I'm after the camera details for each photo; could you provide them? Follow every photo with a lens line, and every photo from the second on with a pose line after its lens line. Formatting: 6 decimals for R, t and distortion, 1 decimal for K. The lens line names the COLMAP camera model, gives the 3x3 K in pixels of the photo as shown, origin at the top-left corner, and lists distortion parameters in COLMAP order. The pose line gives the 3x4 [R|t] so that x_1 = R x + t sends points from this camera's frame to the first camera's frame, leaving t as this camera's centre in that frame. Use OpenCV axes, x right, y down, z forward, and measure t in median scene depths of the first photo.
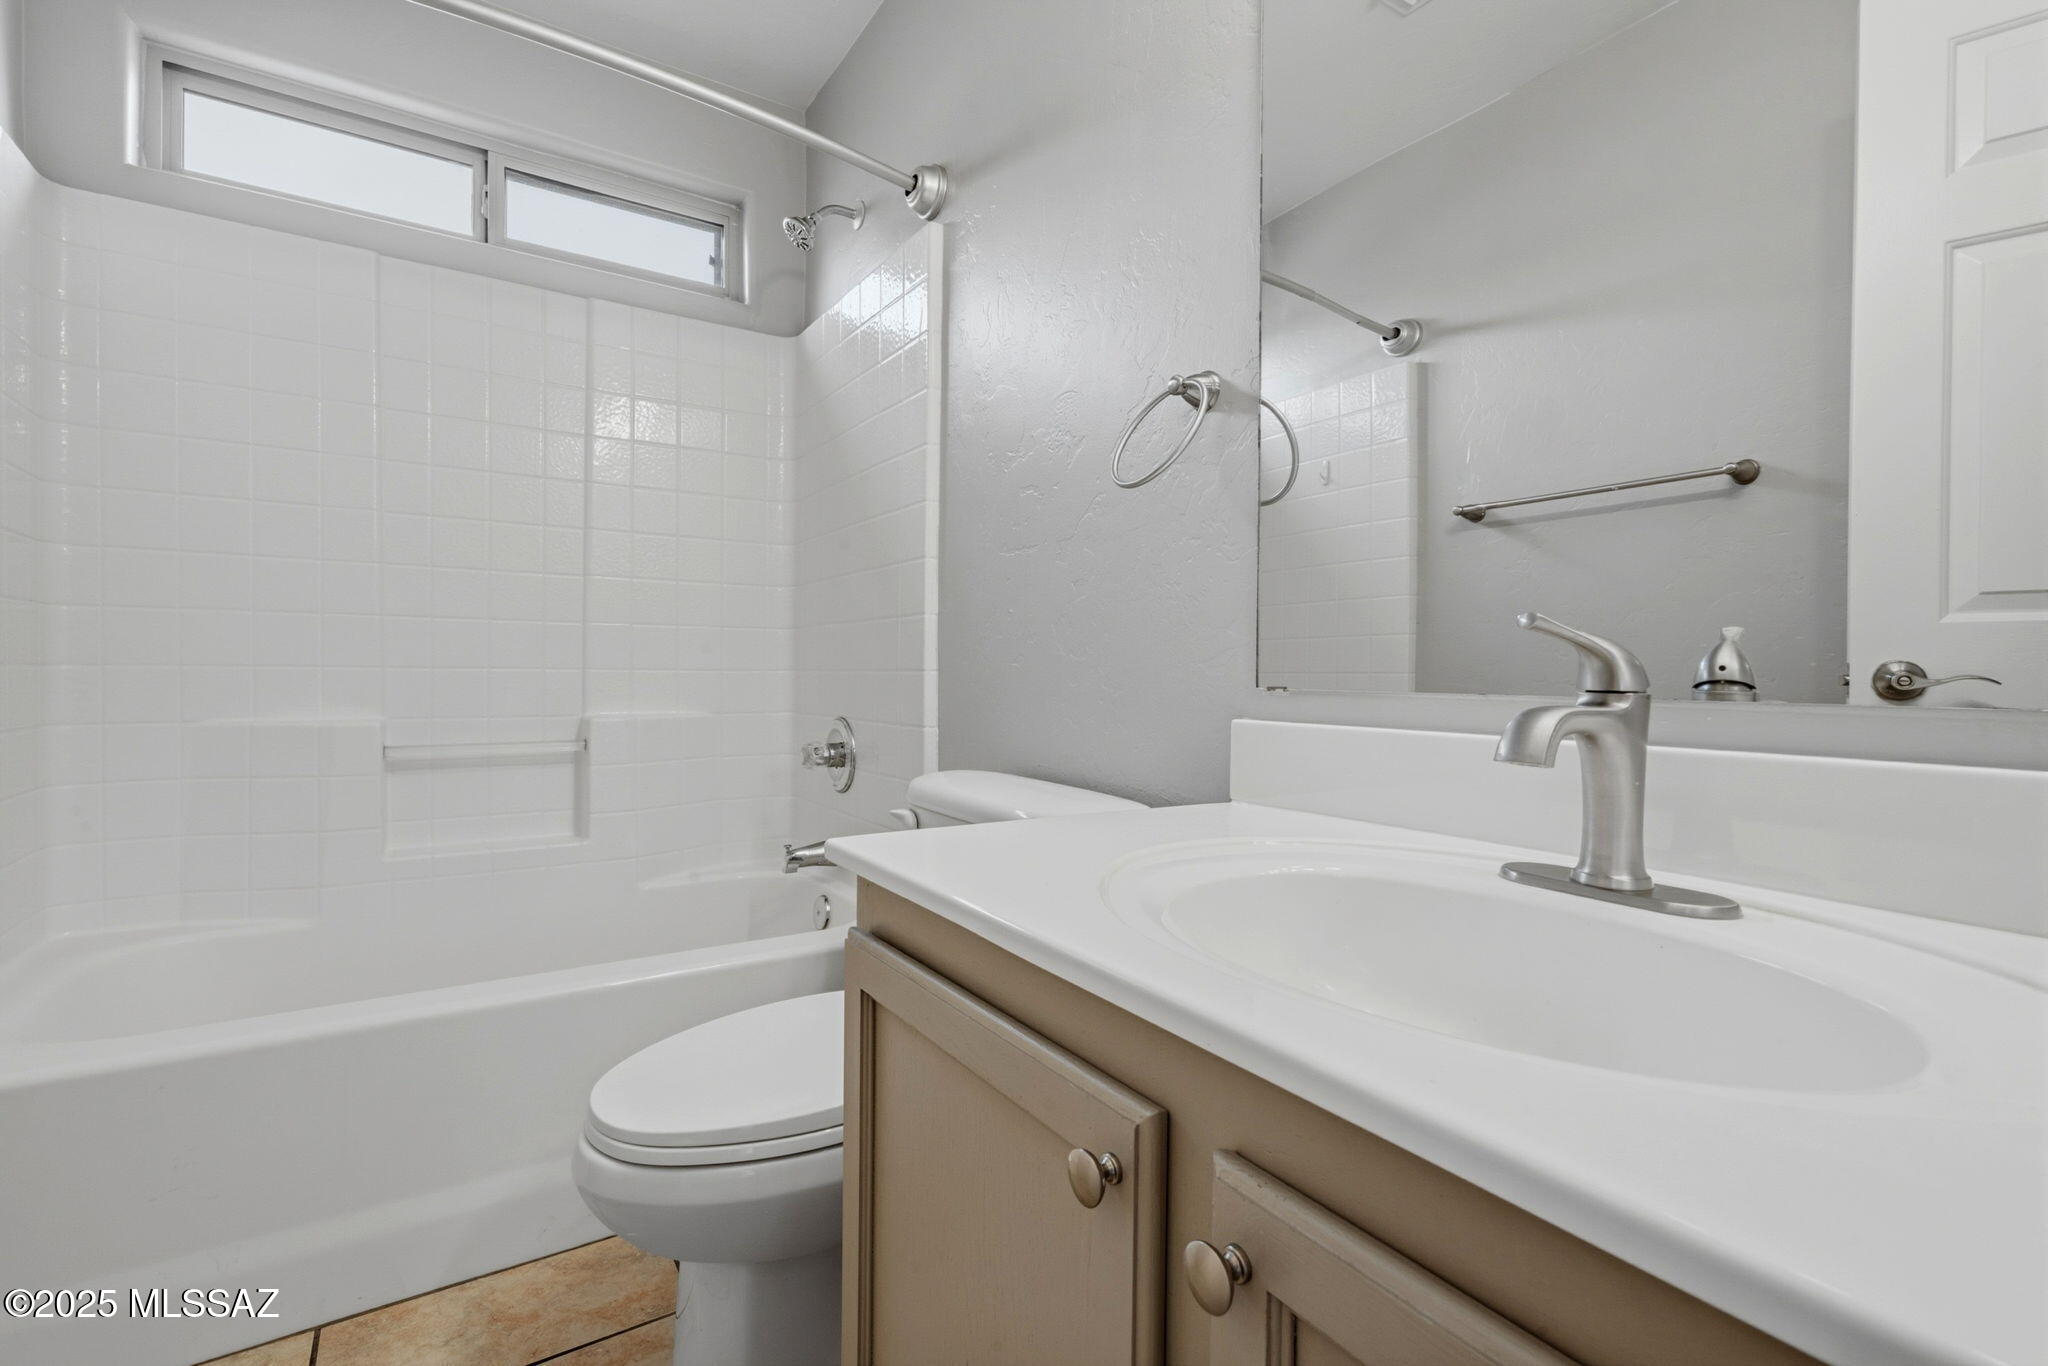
lens RADIAL K [[928.4, 0, 1011.0], [0, 928.4, 664.0], [0, 0, 1]] dist [-0.002632, 0.001507]
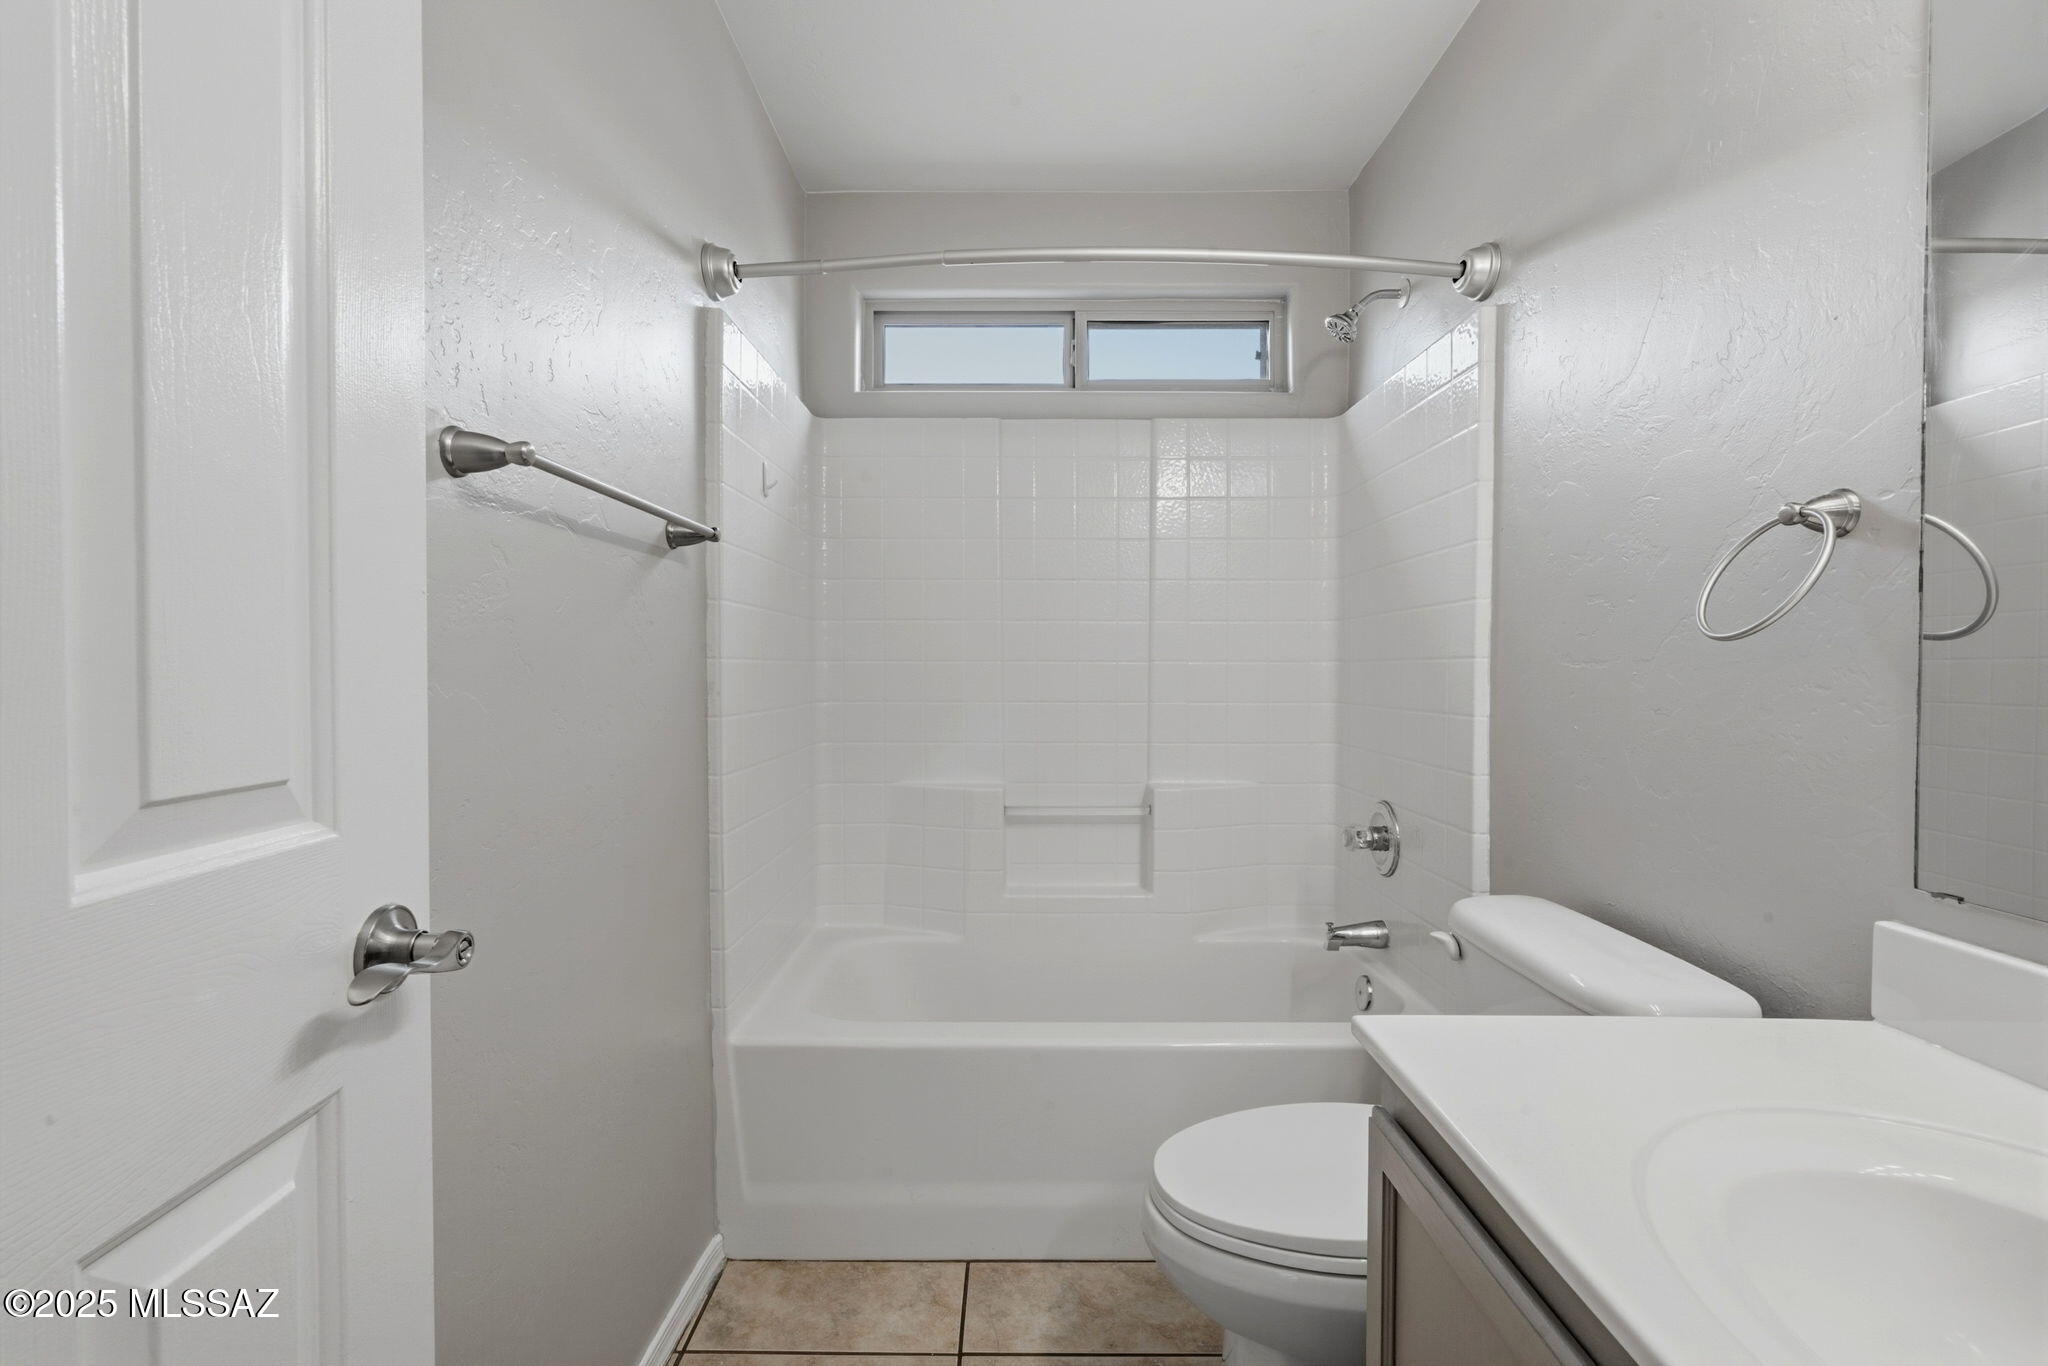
lens RADIAL K [[928.4, 0, 1011.0], [0, 928.4, 664.0], [0, 0, 1]] dist [-0.002632, 0.001507]
pose [[0.836706, 0.002330, -0.547648, 0.031765], [0.001724, 0.999975, 0.006889, -0.114356], [0.547650, -0.006708, 0.836681, -0.065241]]
